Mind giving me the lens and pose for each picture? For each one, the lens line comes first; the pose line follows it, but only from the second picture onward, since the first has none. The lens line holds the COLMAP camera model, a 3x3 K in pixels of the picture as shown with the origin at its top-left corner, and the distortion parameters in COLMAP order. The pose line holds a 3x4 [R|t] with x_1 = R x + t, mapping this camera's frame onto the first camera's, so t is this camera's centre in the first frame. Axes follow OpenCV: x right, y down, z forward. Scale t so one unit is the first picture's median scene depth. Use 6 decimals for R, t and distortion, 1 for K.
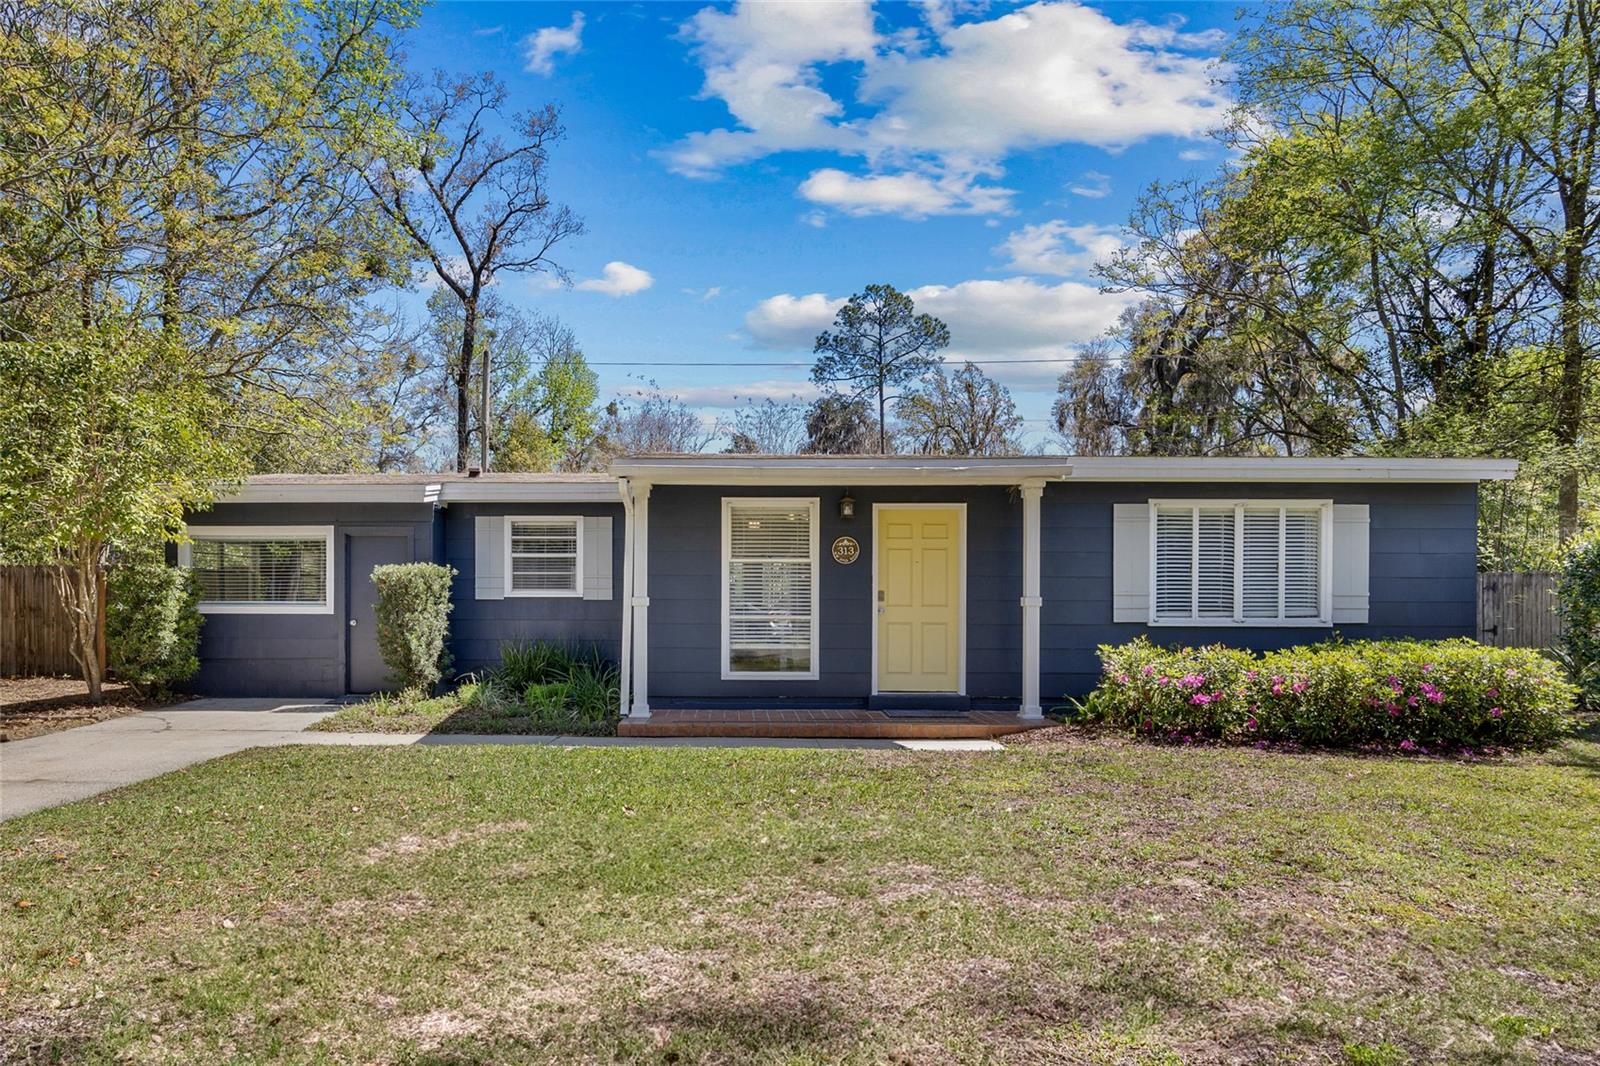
lens RADIAL K [[956.6, 0, 724.2], [0, 956.6, 602.0], [0, 0, 1]] dist [-0.008338, -0.000210]
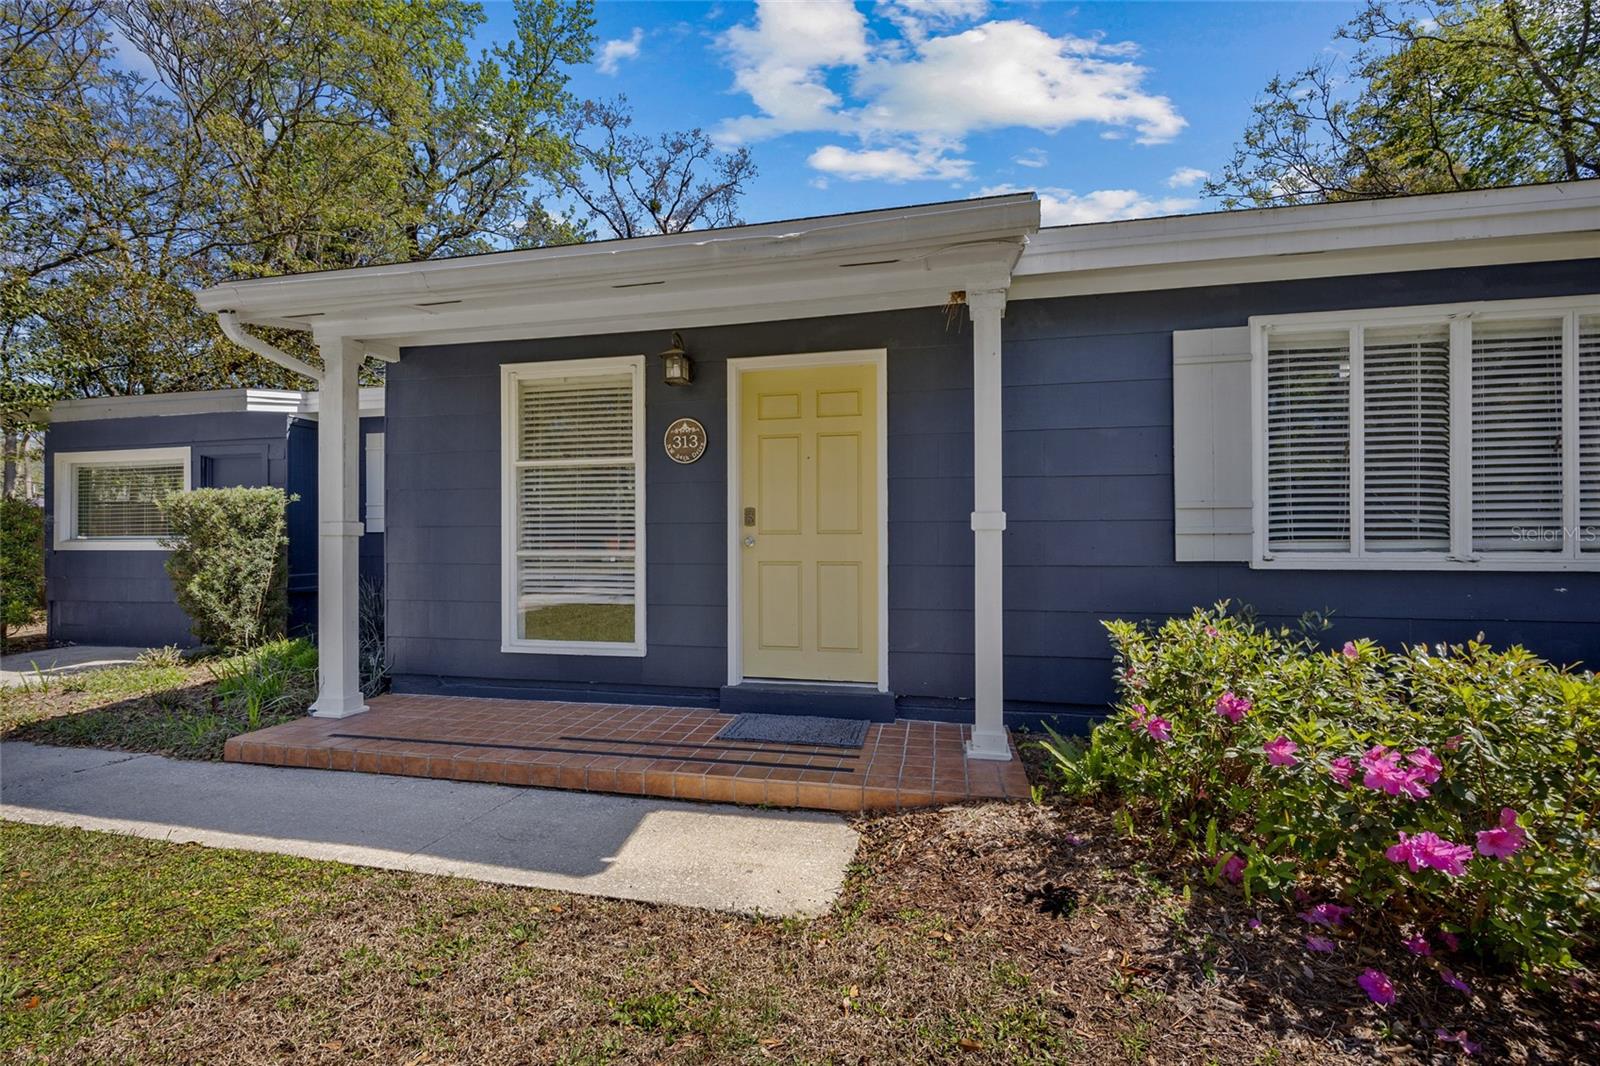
lens RADIAL K [[673.7, 0, 801.8], [0, 673.7, 537.4], [0, 0, 1]] dist [-0.002665, 0.000819]
pose [[0.980765, -0.006771, -0.195074, 0.277206], [0.005671, 0.999965, -0.006199, 0.009252], [0.195109, 0.004974, 0.980769, 0.596541]]
